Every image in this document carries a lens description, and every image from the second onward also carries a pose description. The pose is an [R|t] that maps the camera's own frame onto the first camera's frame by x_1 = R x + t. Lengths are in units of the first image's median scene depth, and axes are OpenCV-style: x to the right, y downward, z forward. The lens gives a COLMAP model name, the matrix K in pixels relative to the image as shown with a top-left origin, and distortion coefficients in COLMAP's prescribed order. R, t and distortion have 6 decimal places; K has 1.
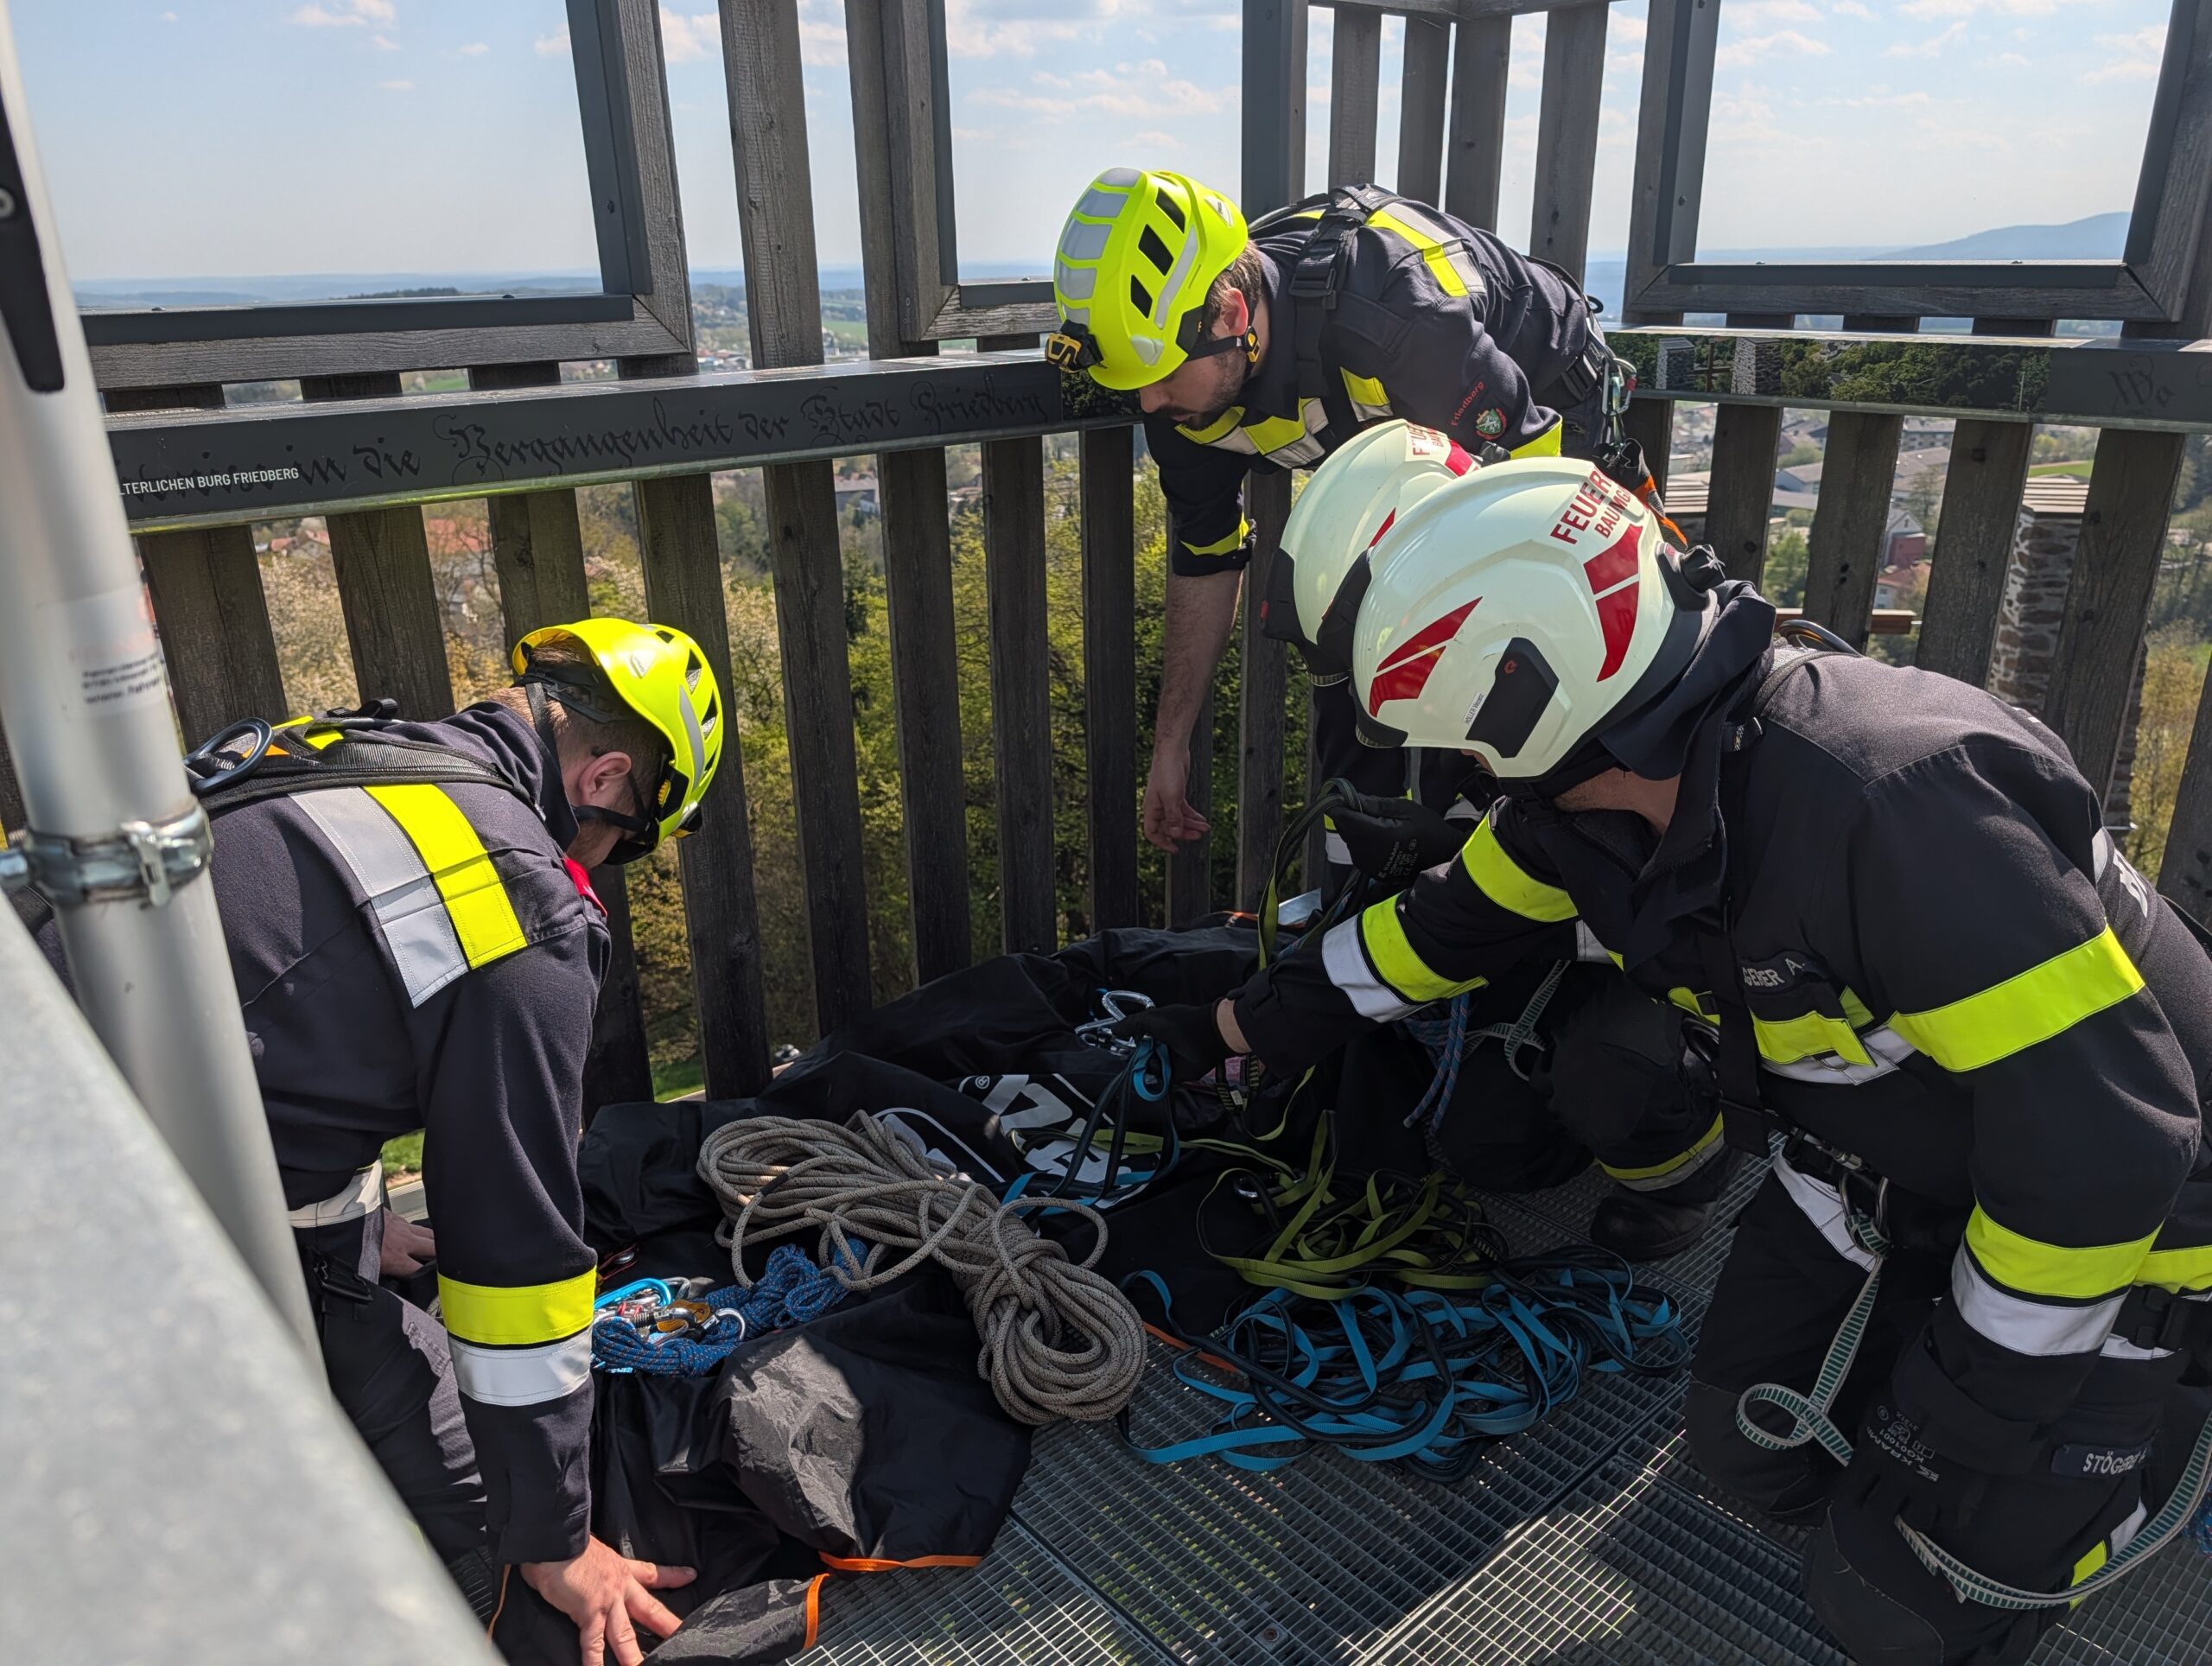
lens RADIAL K [[1571.7, 0, 1106.0], [0, 1571.7, 833.0], [0, 0, 1]] dist [-0.005924, -0.001688]
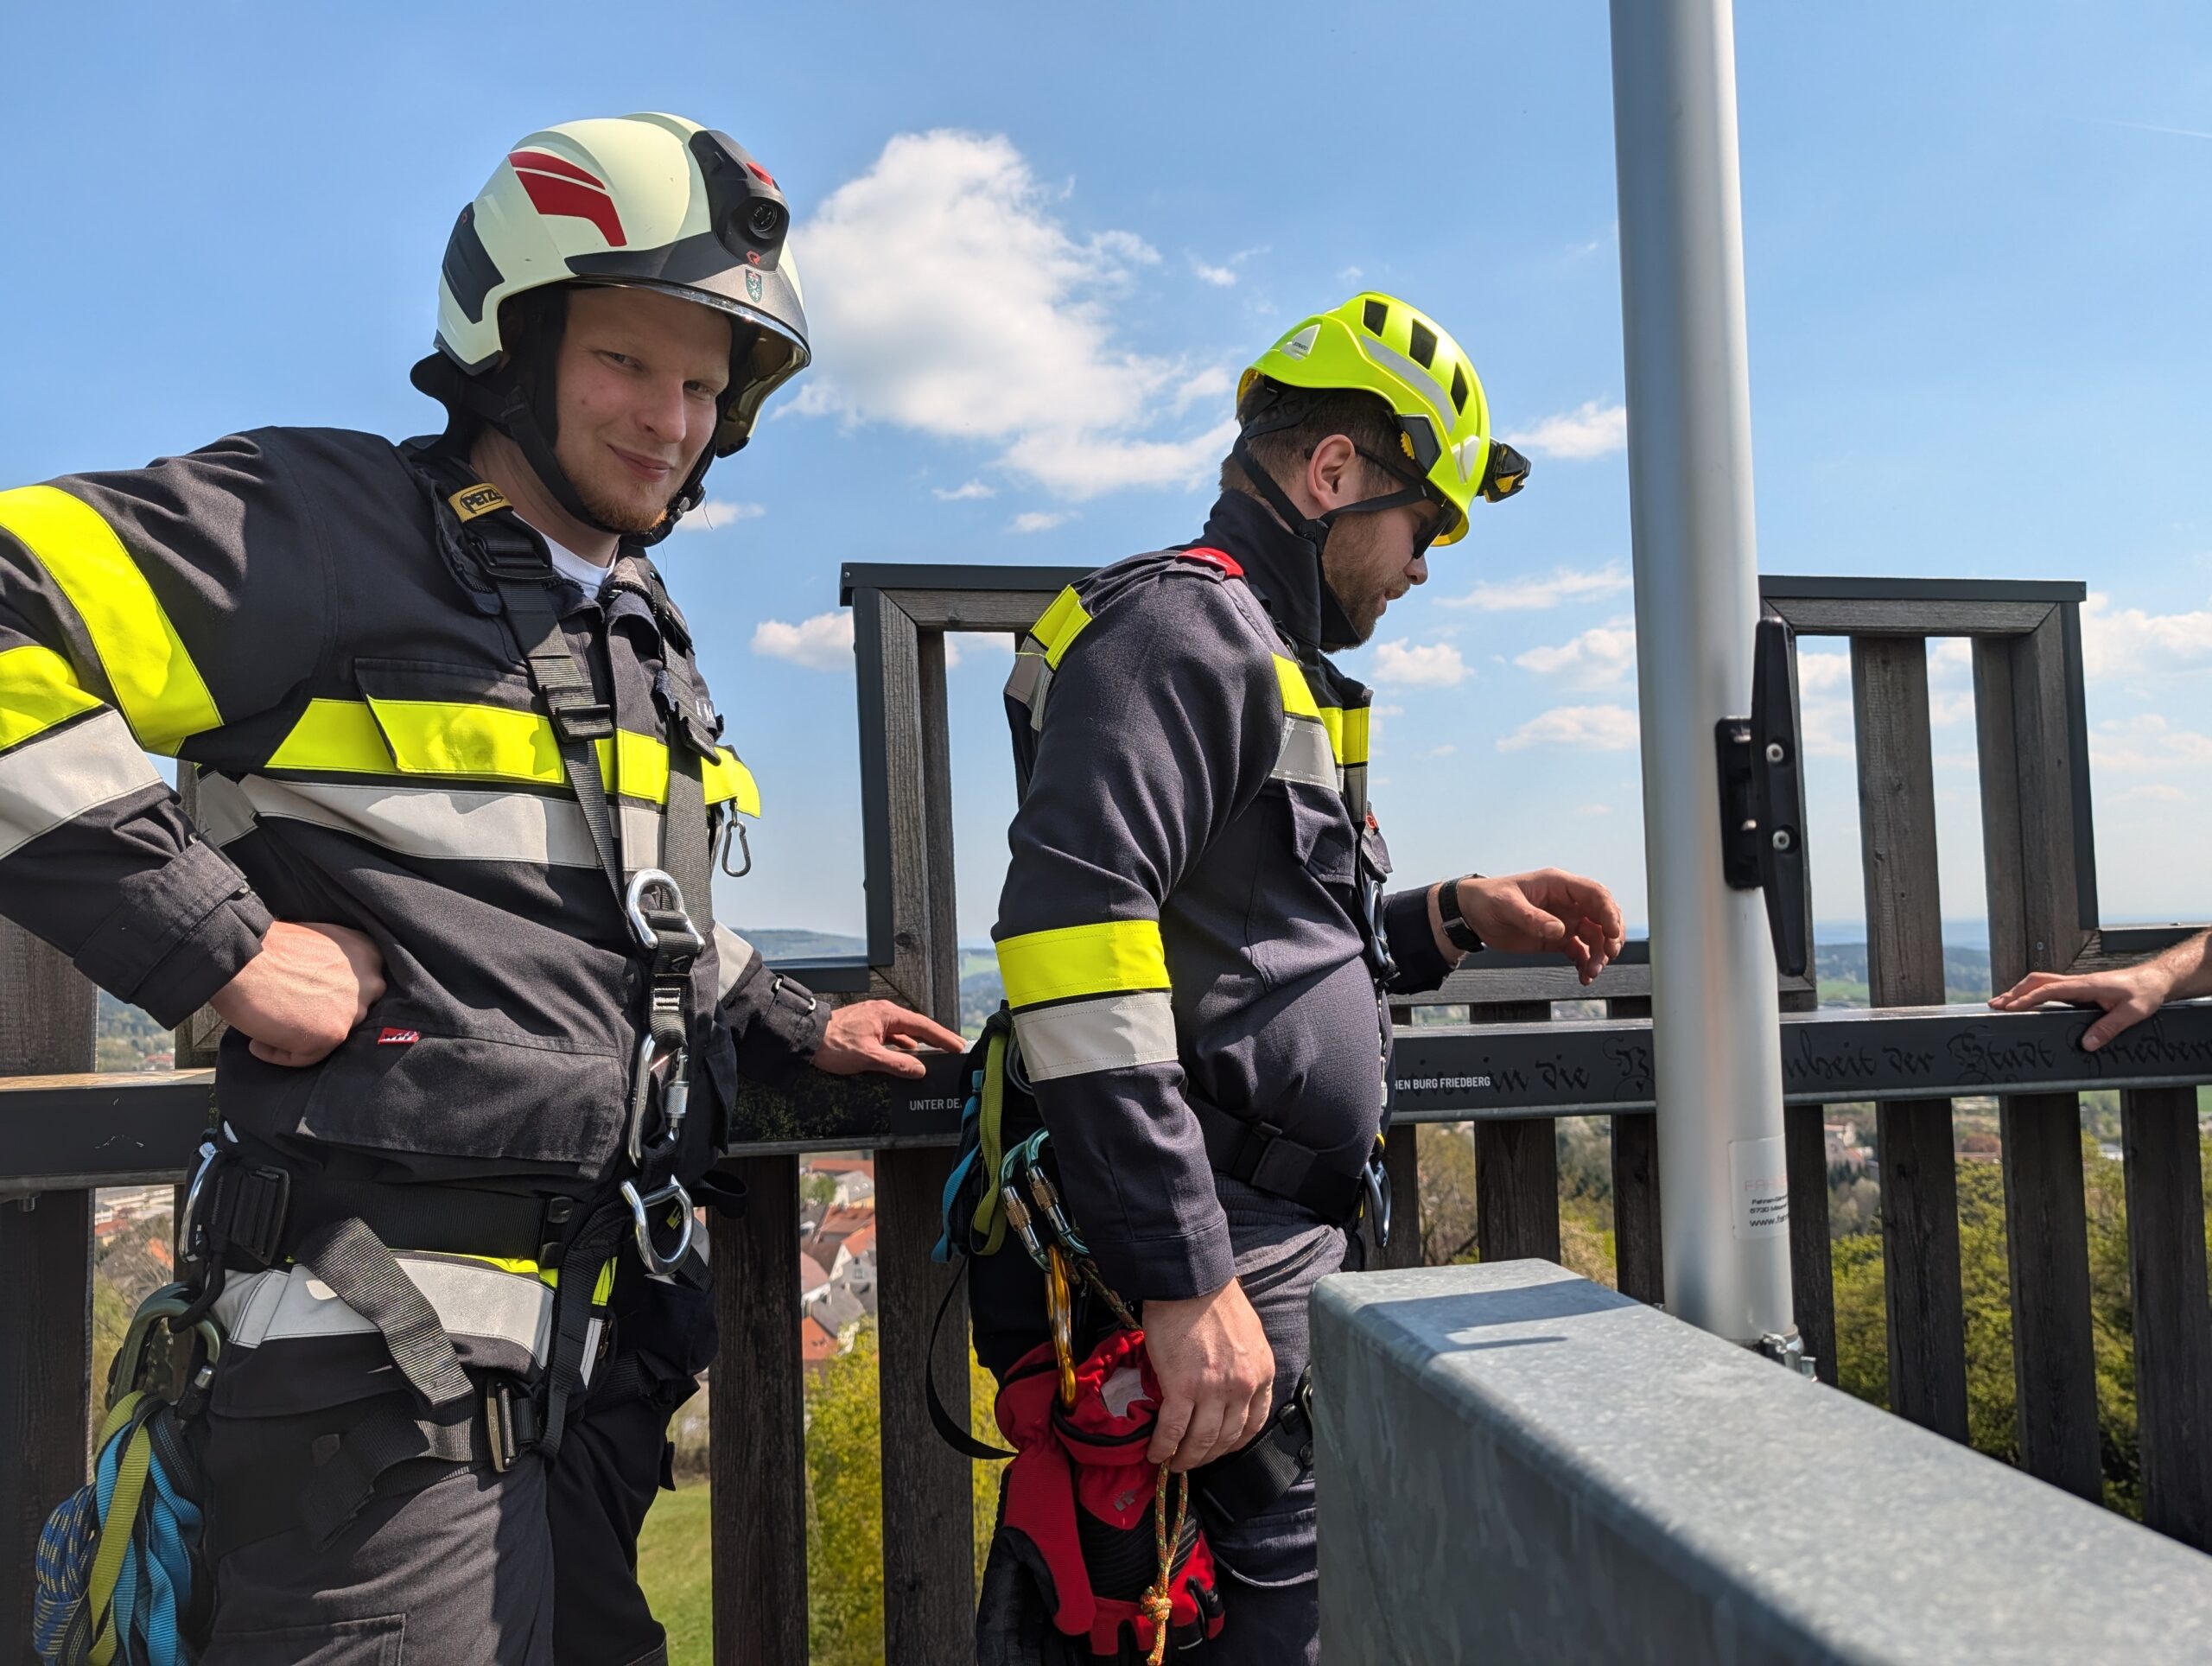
lens RADIAL K [[1571.7, 0, 1106.0], [0, 1571.7, 833.0], [0, 0, 1]] dist [-0.005924, -0.001688]
pose [[0.854666, -0.035184, -0.517984, -0.124834], [-0.172374, 0.921876, -0.347032, 0.040746], [0.489727, 0.385884, 0.781832, -0.086266]]
